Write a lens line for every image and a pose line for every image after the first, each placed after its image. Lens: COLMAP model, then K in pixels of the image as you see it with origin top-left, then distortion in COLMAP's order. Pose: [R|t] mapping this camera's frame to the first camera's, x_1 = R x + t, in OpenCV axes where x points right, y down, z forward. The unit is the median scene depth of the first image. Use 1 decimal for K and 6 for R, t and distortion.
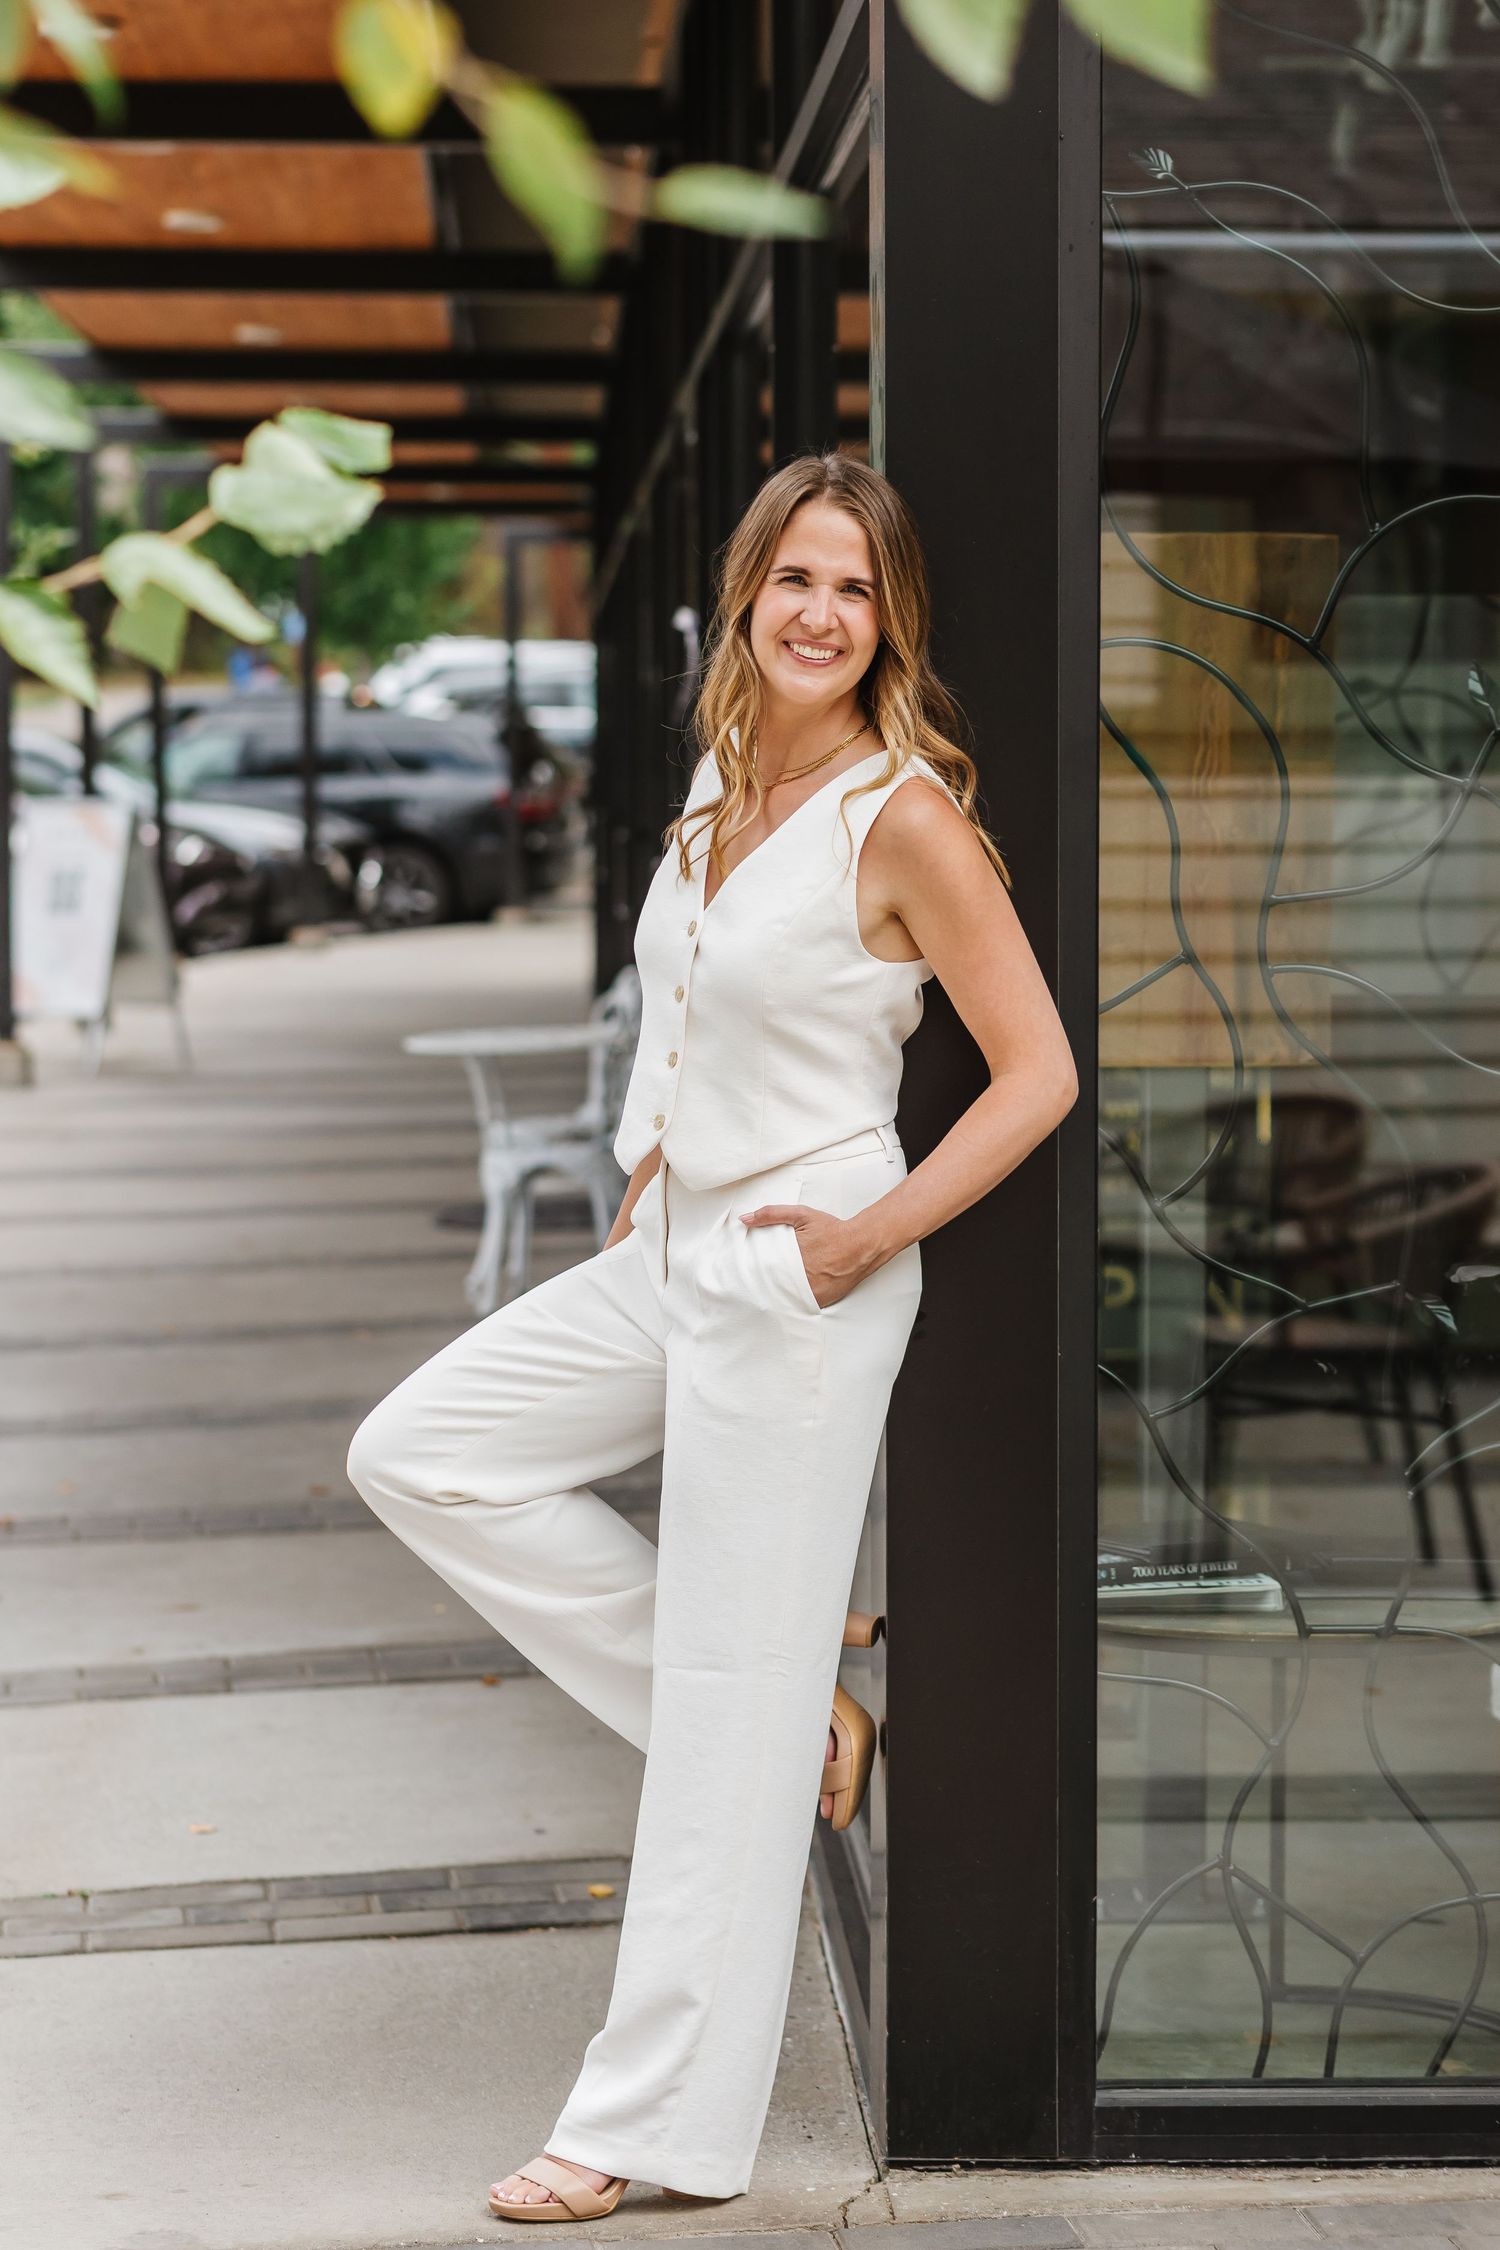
lens RADIAL K [[6487.6, 0, 748.4], [0, 6487.6, 1297.5], [0, 0, 1]] dist [-0.854162, 9.172976]
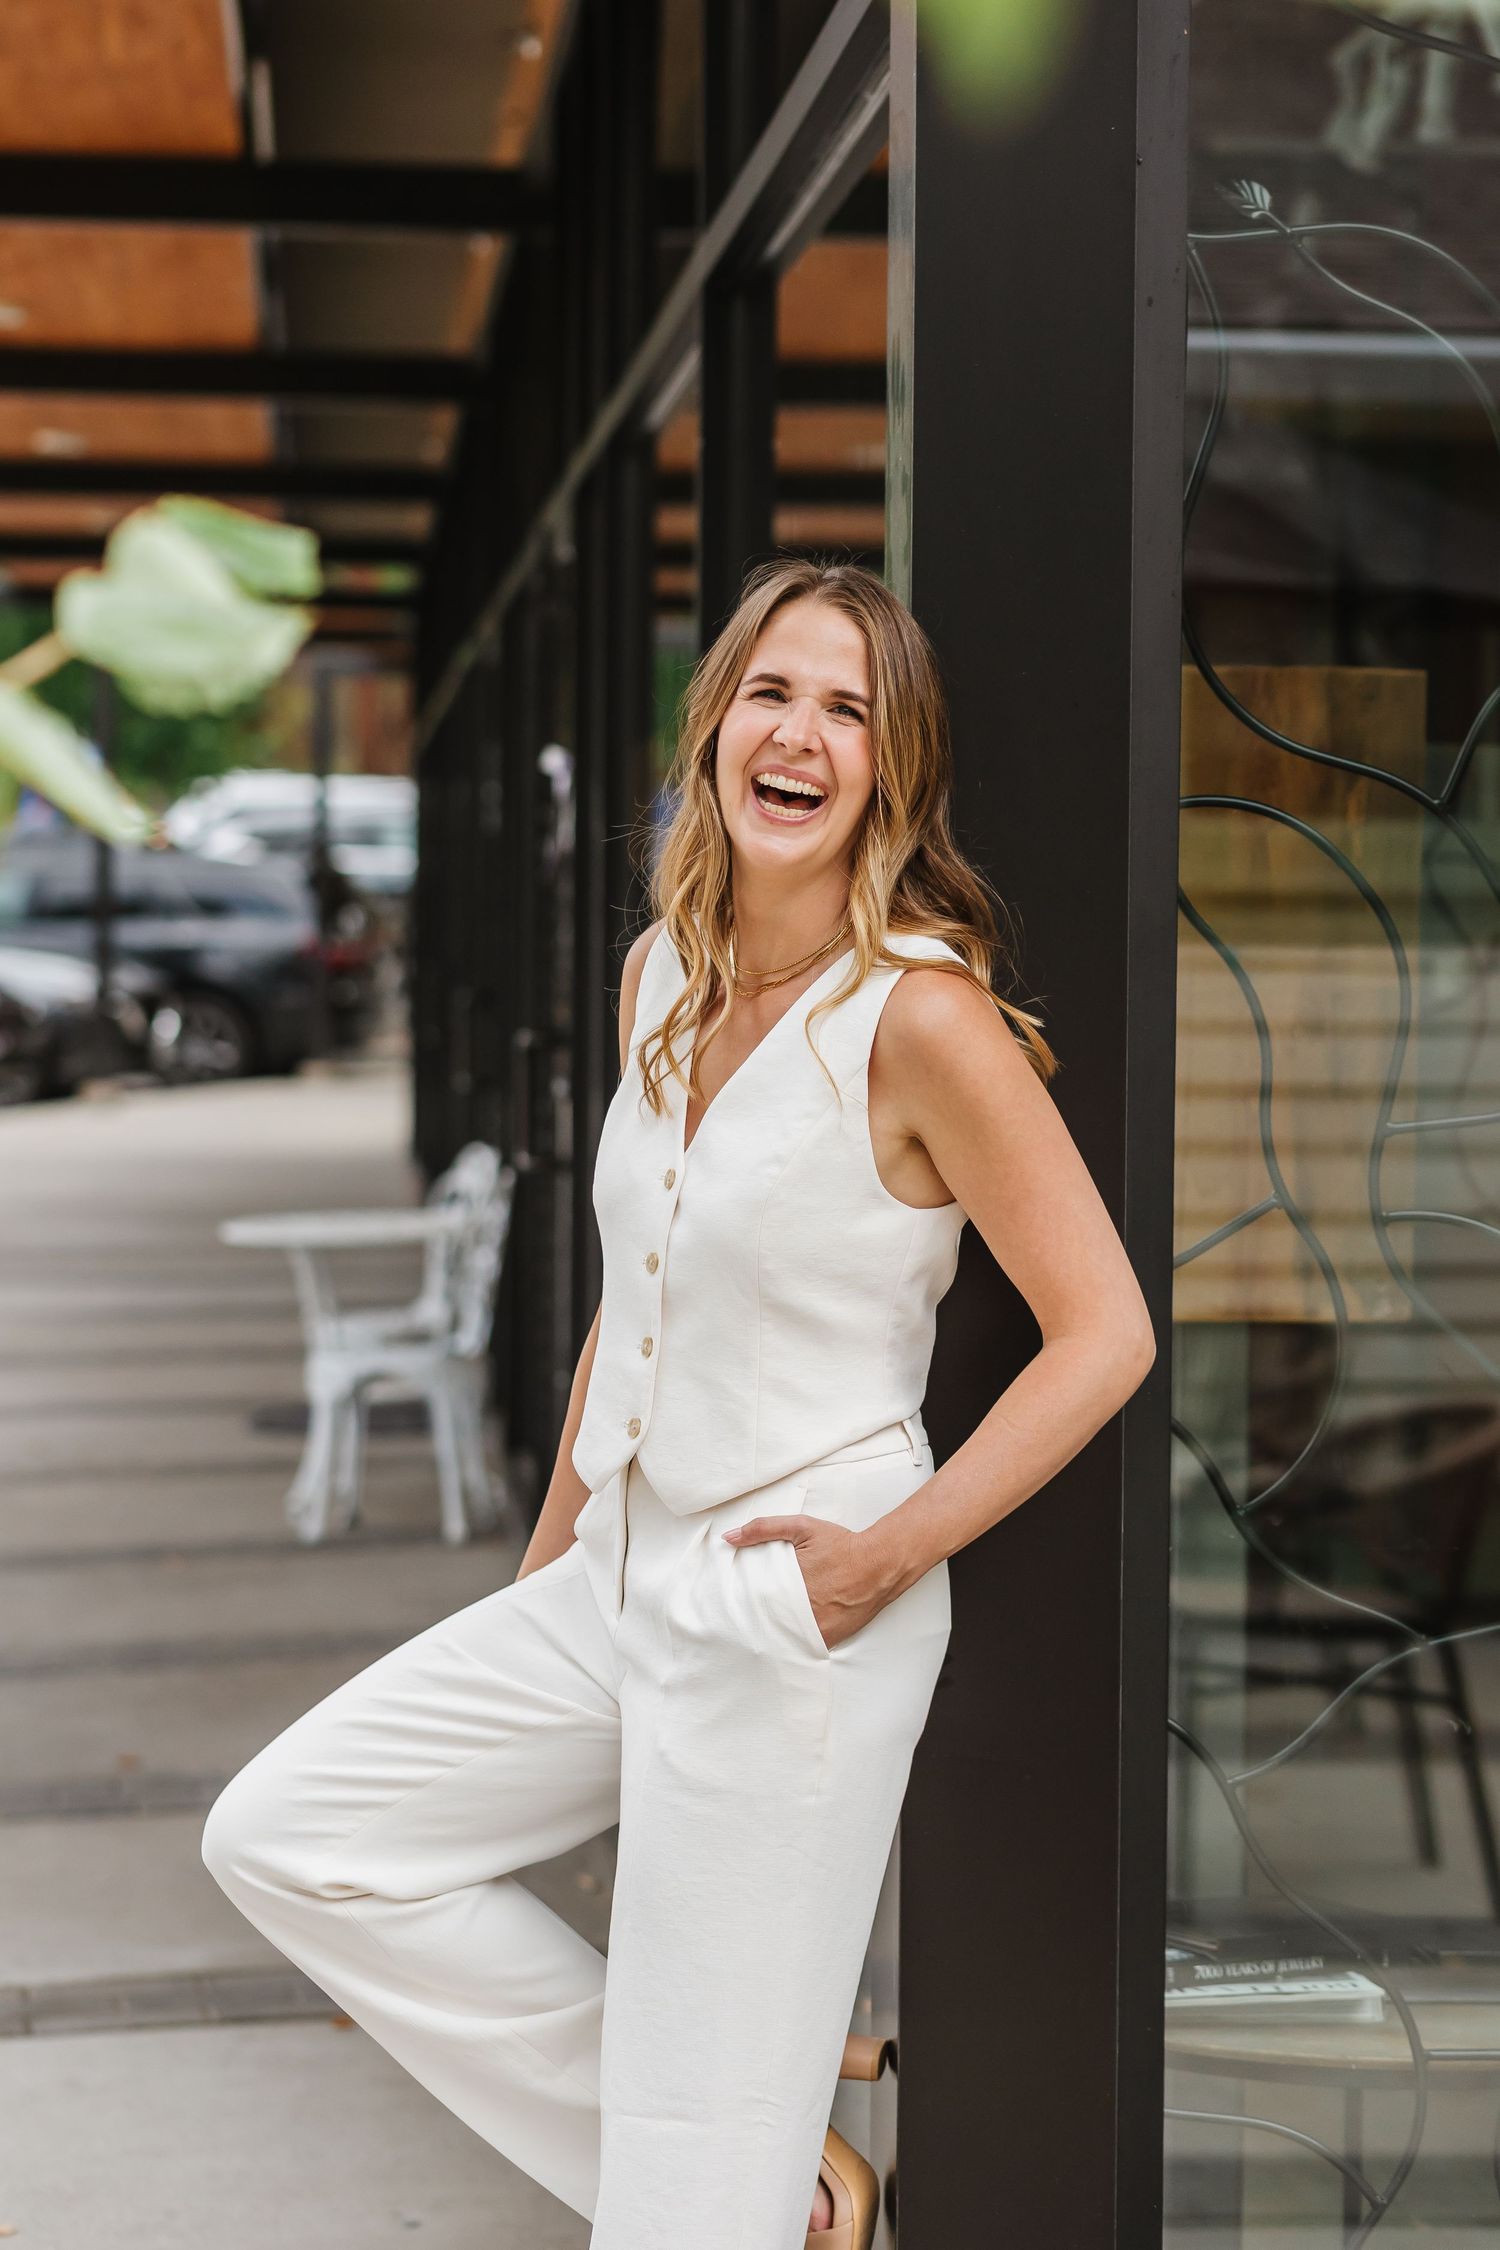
lens RADIAL K [[6487.6, 0, 748.4], [0, 6487.6, 1297.5], [0, 0, 1]] dist [-0.854162, 9.172976]
pose [[0.999285, 0.013869, 0.035176, -0.021984], [-0.013063, 0.999649, -0.023046, -0.019074], [-0.035483, 0.022570, 0.999115, 0.208599]]
